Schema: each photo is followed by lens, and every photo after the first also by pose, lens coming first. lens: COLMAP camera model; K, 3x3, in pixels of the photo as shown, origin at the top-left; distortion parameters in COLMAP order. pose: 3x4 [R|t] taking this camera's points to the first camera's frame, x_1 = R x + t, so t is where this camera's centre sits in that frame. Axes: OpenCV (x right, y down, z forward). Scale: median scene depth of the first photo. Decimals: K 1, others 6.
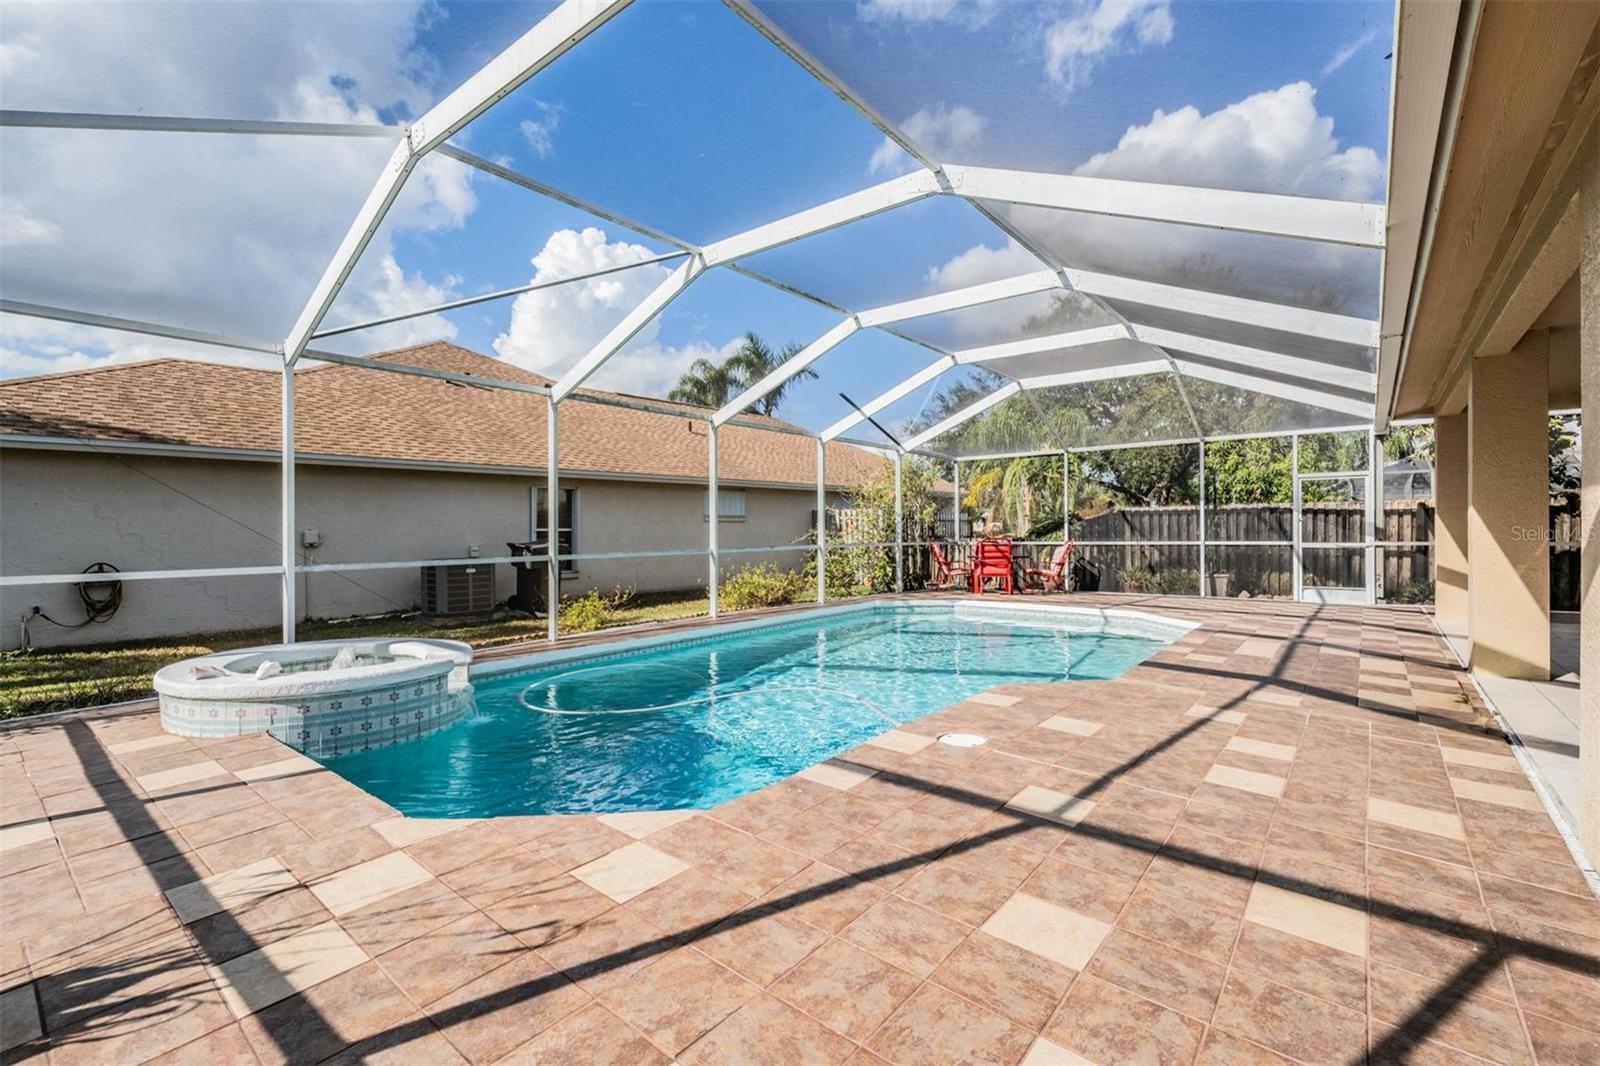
lens RADIAL K [[718.0, 0, 804.4], [0, 718.0, 524.4], [0, 0, 1]] dist [-0.000036, -0.000155]
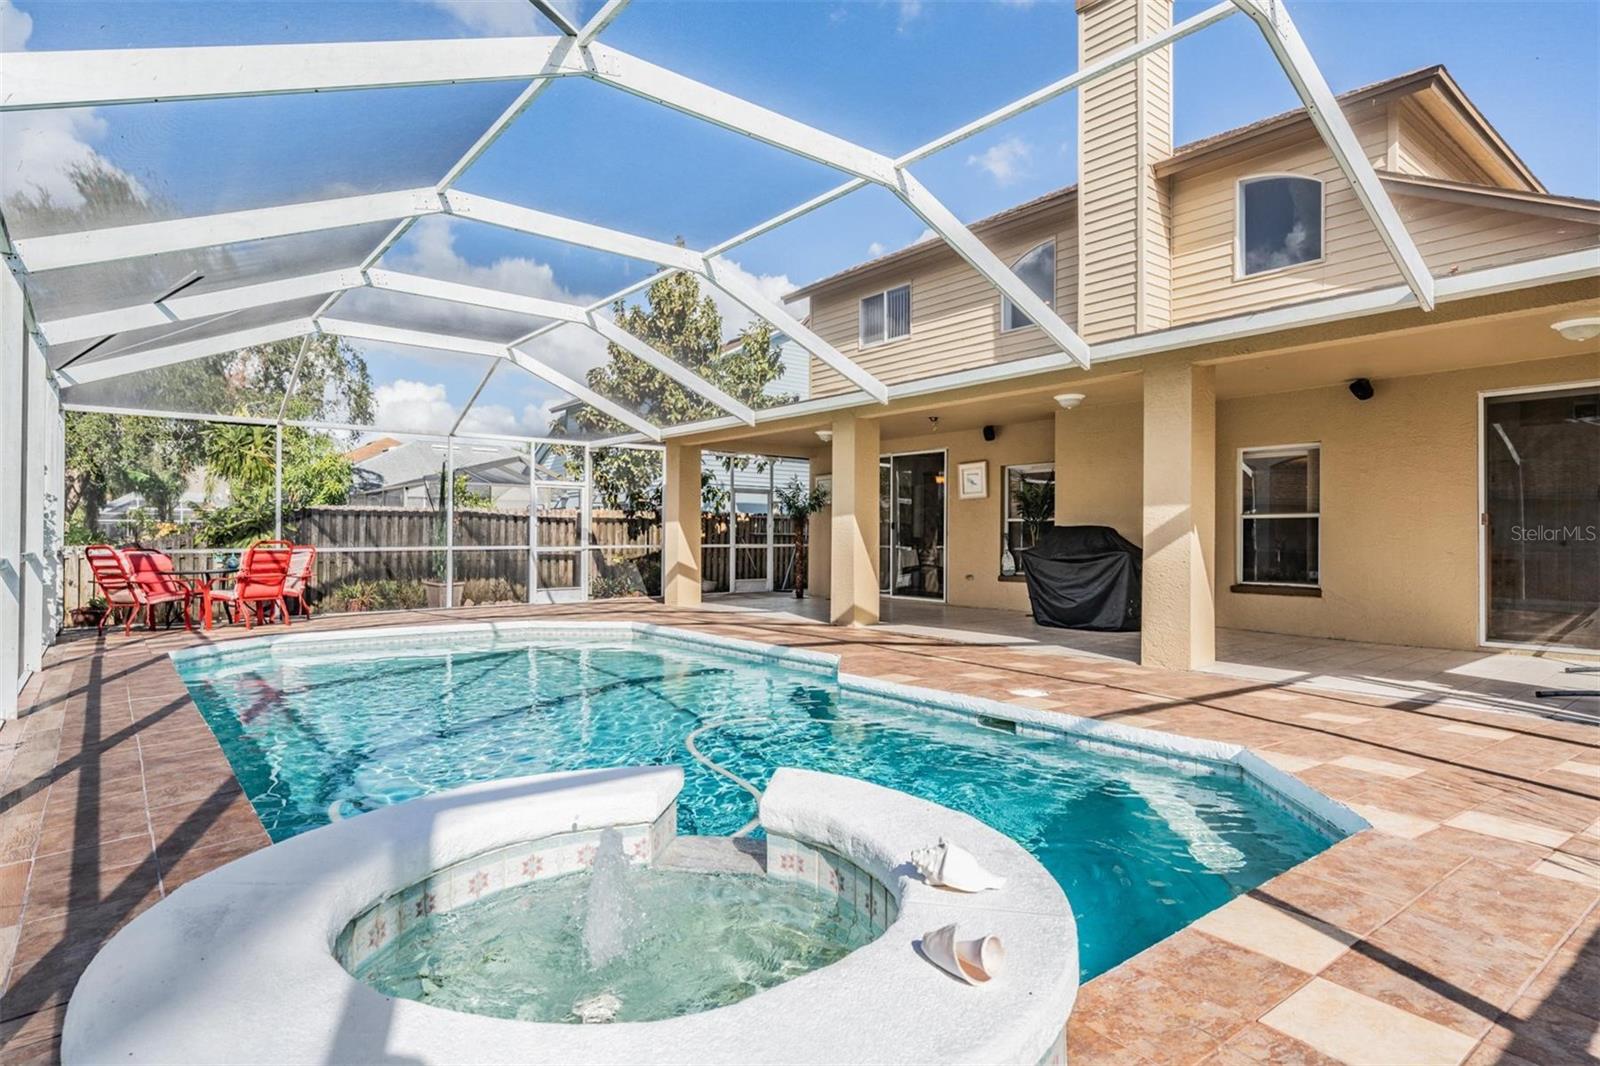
lens RADIAL K [[853.4, 0, 800.0], [0, 853.4, 533.0], [0, 0, 1]] dist [0.002561, 0.000825]
pose [[0.214931, 0.014939, 0.976515, -0.895839], [-0.009628, 0.999867, -0.013177, 0.037604], [-0.976582, -0.006570, 0.215046, 0.759185]]
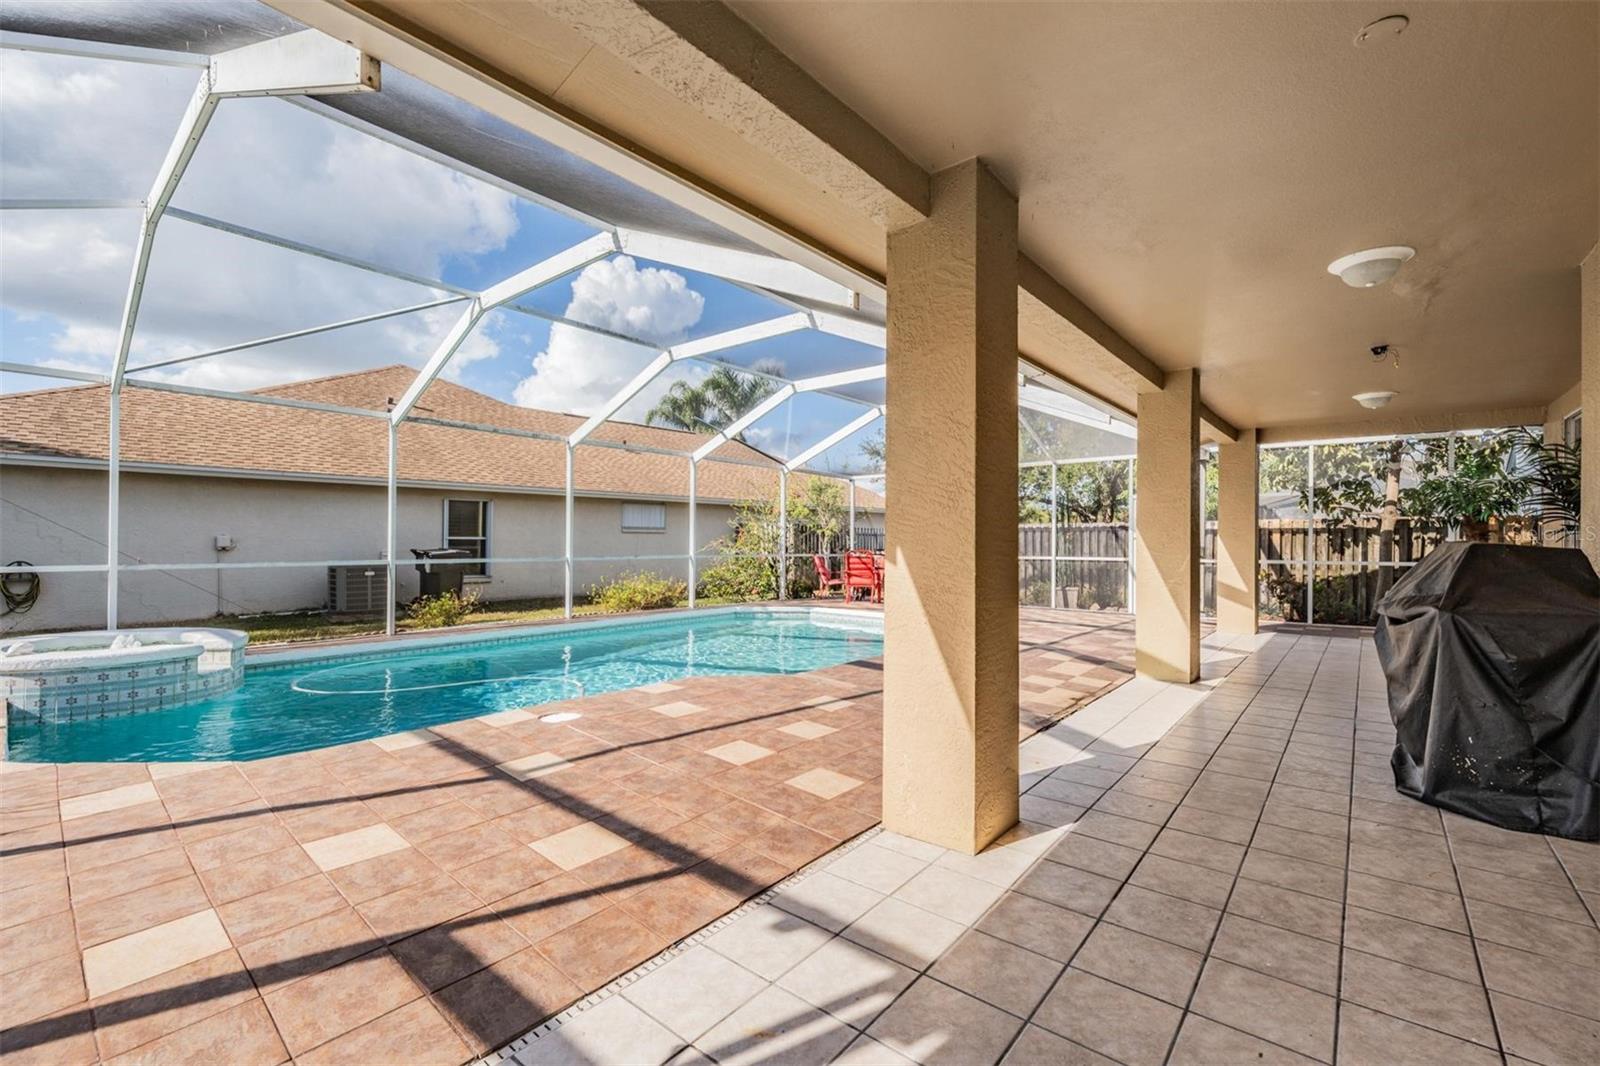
lens RADIAL K [[683.1, 0, 800.0], [0, 683.1, 533.0], [0, 0, 1]] dist [-0.000597, 0.000028]
pose [[0.999493, 0.013065, -0.029038, 0.452237], [-0.013231, 0.999897, -0.005519, -0.002736], [0.028963, 0.005900, 0.999563, -0.083434]]
